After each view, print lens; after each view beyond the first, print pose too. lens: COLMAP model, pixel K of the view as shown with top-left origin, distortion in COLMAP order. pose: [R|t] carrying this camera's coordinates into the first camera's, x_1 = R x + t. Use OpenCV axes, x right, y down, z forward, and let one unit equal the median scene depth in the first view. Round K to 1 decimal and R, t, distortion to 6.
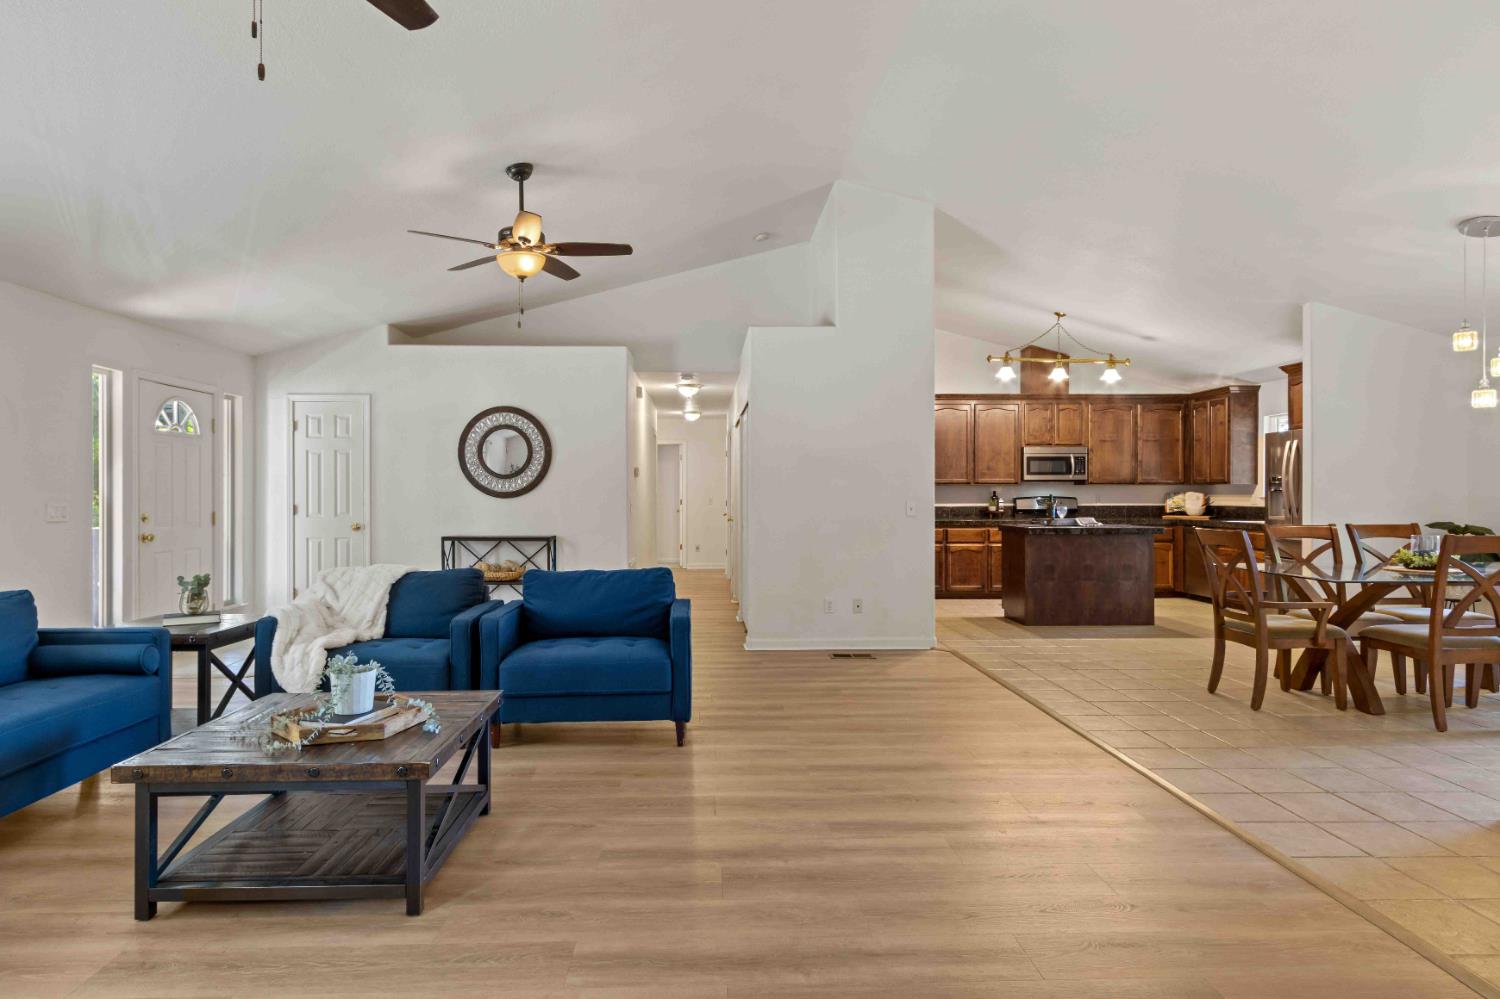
lens RADIAL K [[869.1, 0, 752.1], [0, 869.1, 499.1], [0, 0, 1]] dist [-0.003337, -0.000390]
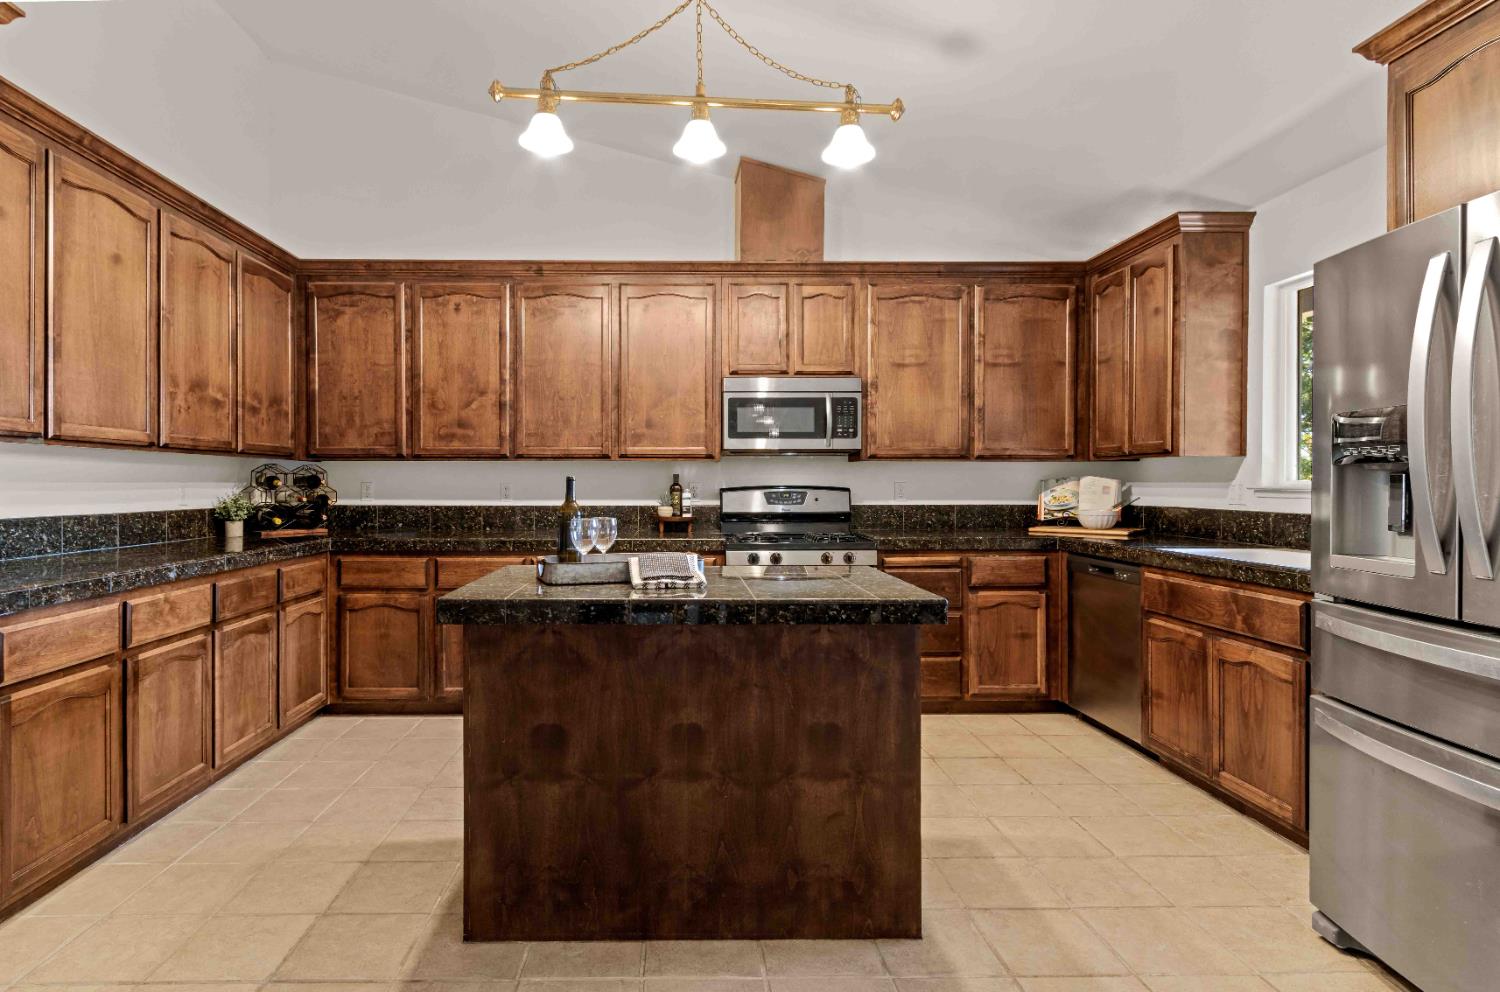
lens RADIAL K [[744.7, 0, 742.8], [0, 744.7, 494.3], [0, 0, 1]] dist [-0.000411, -0.000010]
pose [[0.999987, 0.000640, -0.005086, 0.324697], [-0.000618, 0.999990, 0.004362, -0.000033], [0.005089, -0.004358, 0.999978, 0.606840]]
